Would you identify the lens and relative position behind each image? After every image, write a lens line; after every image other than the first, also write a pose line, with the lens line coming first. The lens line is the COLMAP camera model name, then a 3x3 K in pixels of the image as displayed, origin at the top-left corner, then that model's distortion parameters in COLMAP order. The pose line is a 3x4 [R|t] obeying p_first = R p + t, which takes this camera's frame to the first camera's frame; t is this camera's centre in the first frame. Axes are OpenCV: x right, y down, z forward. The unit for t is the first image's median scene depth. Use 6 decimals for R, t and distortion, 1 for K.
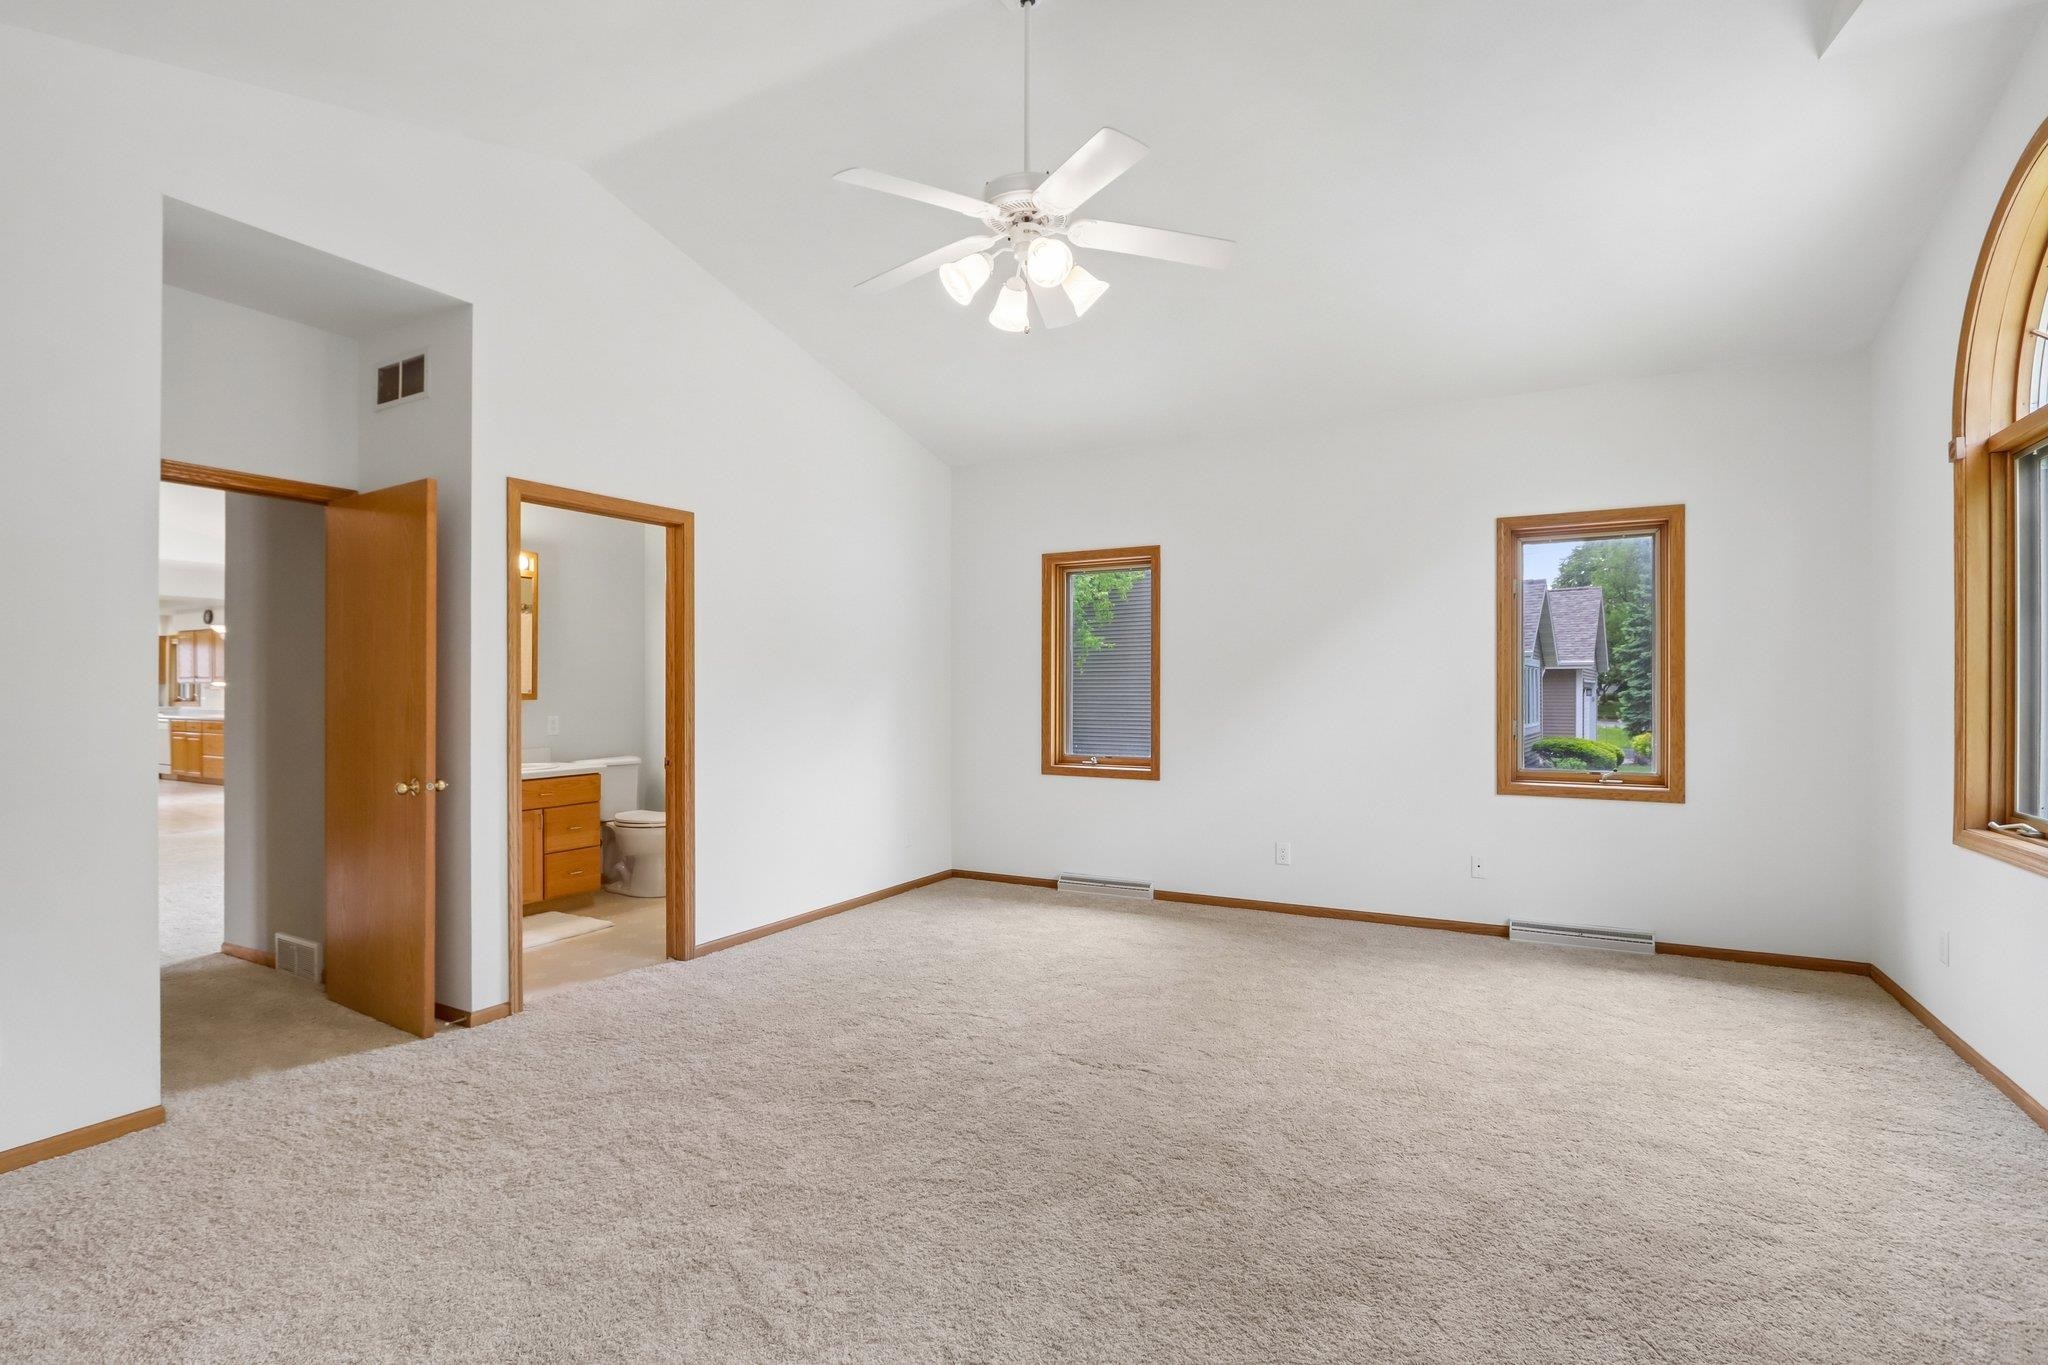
lens RADIAL K [[1016.4, 0, 1025.6], [0, 1016.4, 691.8], [0, 0, 1]] dist [-0.027215, 0.003787]
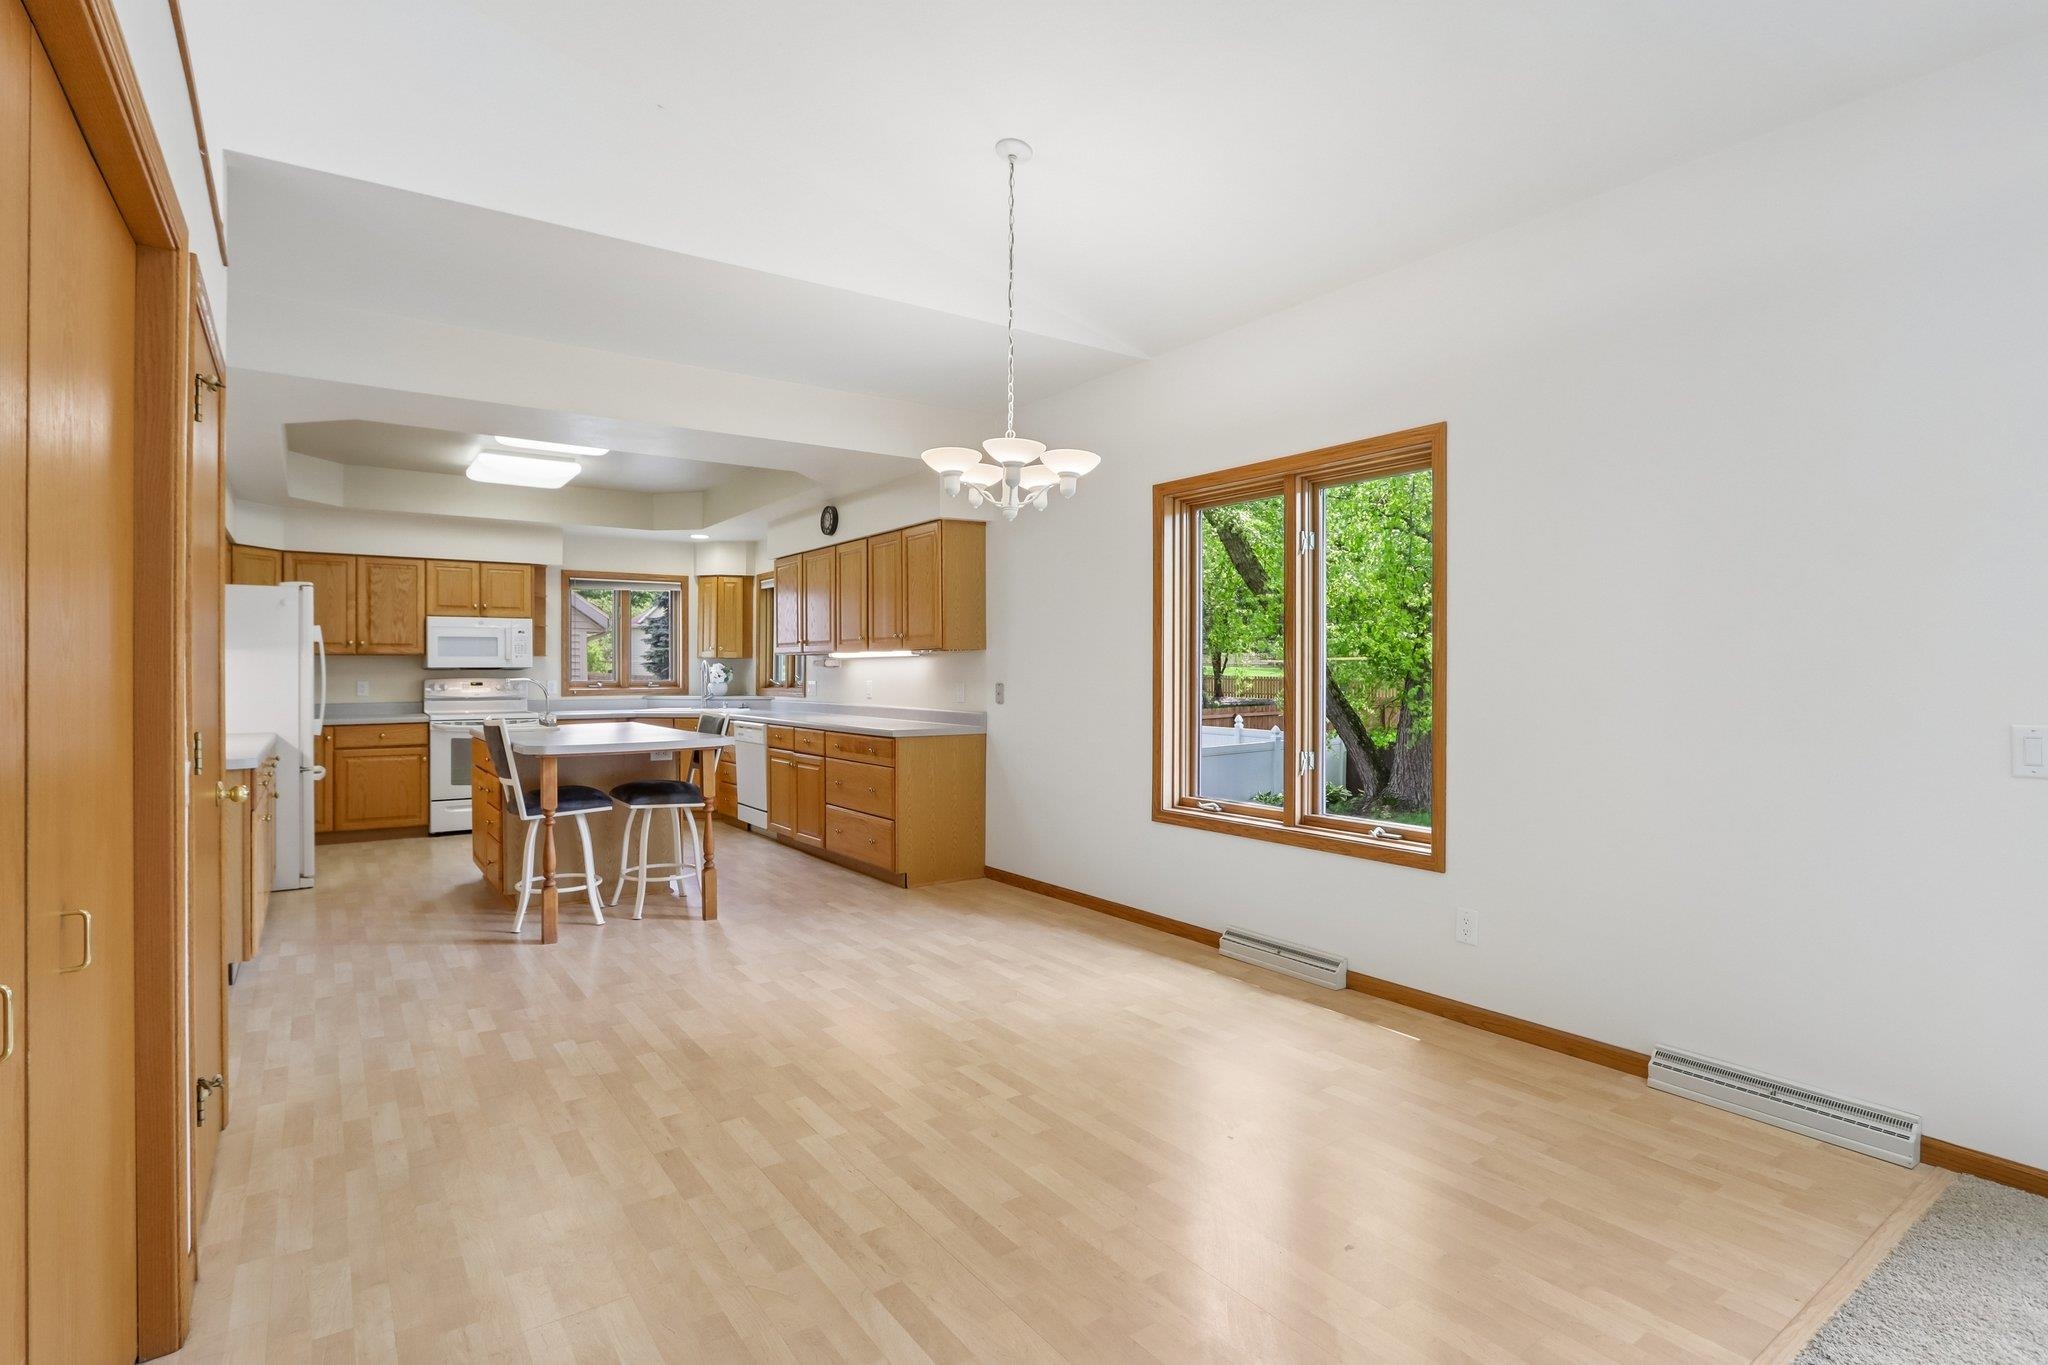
lens RADIAL K [[1016.4, 0, 1029.0], [0, 1016.4, 676.0], [0, 0, 1]] dist [-0.027215, 0.003787]
pose [[0.912896, 0.007545, -0.408123, -0.485138], [-0.007220, 0.999971, 0.002339, 0.000619], [0.408129, 0.000812, 0.912924, 0.538666]]
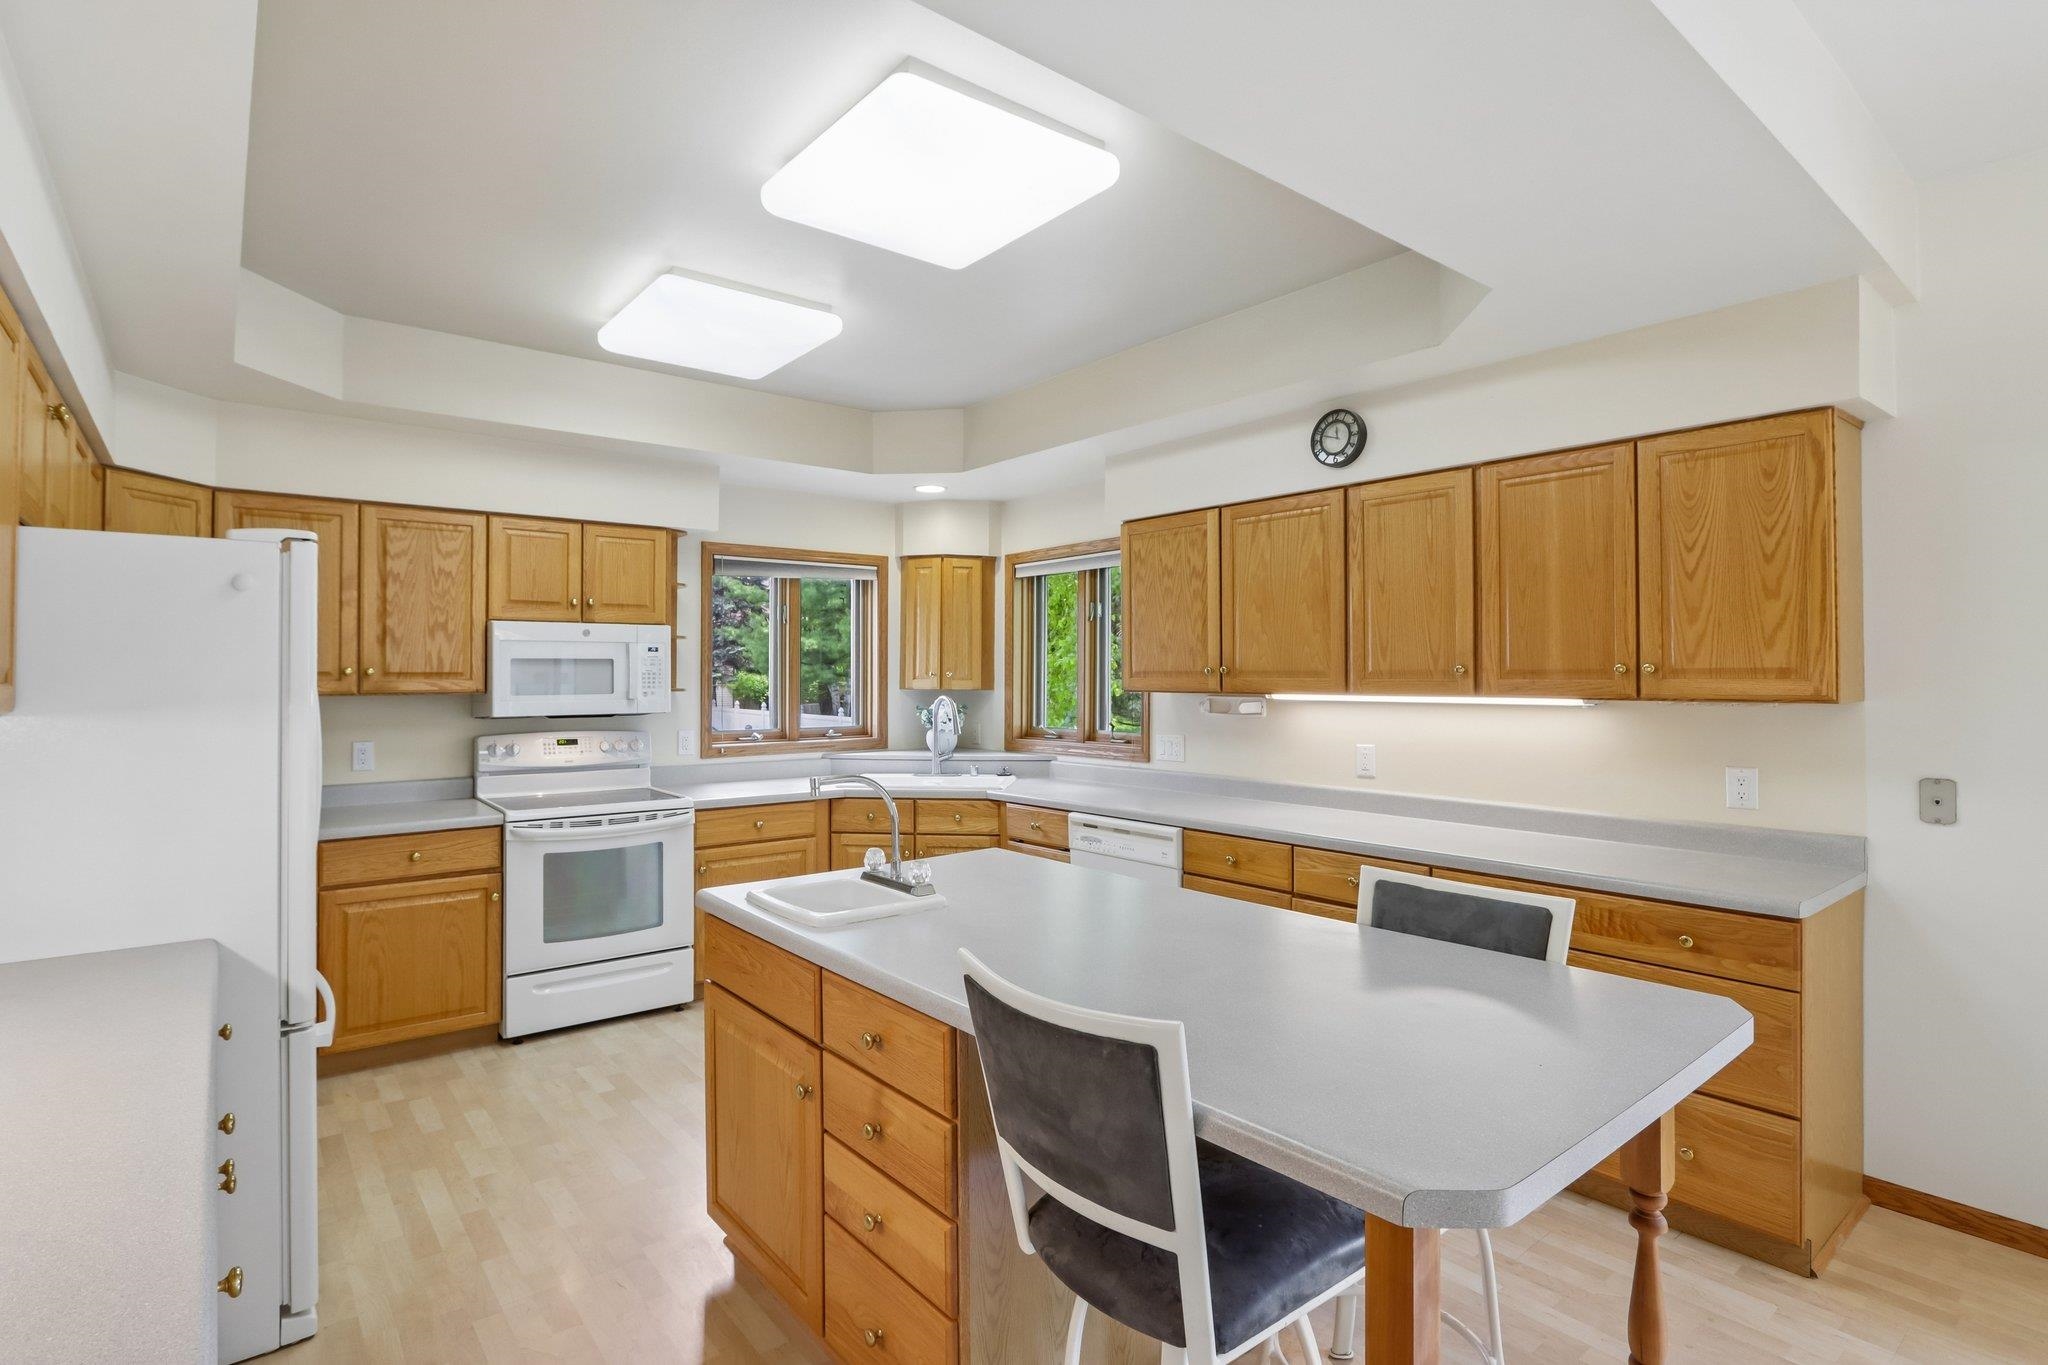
lens RADIAL K [[1016.4, 0, 1016.3], [0, 1016.4, 667.5], [0, 0, 1]] dist [-0.027215, 0.003787]
pose [[0.935125, 0.003099, -0.354305, -0.749088], [-0.007494, 0.999911, -0.011032, -0.011918], [0.354239, 0.012972, 0.935065, 0.678969]]
